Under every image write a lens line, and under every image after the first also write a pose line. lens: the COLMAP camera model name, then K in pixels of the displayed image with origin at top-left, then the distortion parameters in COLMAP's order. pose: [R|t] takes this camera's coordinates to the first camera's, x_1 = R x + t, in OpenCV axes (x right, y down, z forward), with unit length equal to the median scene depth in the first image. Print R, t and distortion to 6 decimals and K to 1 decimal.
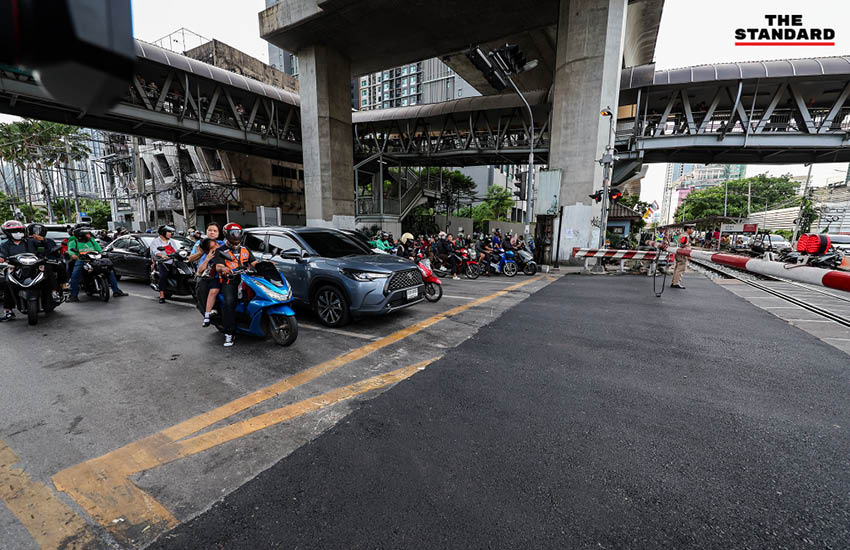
lens RADIAL K [[349.2, 0, 425.0], [0, 349.2, 275.0], [0, 0, 1]] dist [0.000439, 0.000047]
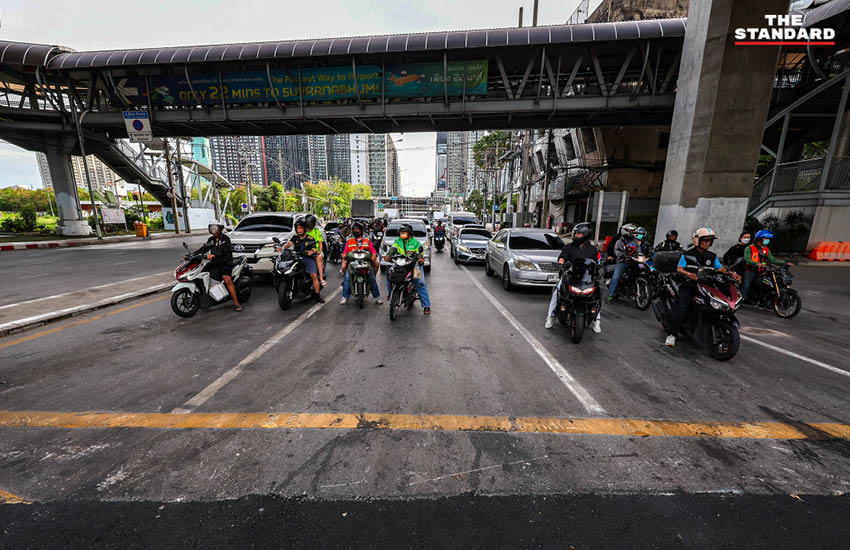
lens RADIAL K [[382.9, 0, 382.4], [0, 382.9, 310.8], [0, 0, 1]] dist [0.001884, 0.000265]
pose [[0.507338, 0.196333, -0.839084, 0.074572], [-0.108523, 0.980505, 0.163807, -0.017999], [0.854886, 0.007954, 0.518754, 0.122937]]
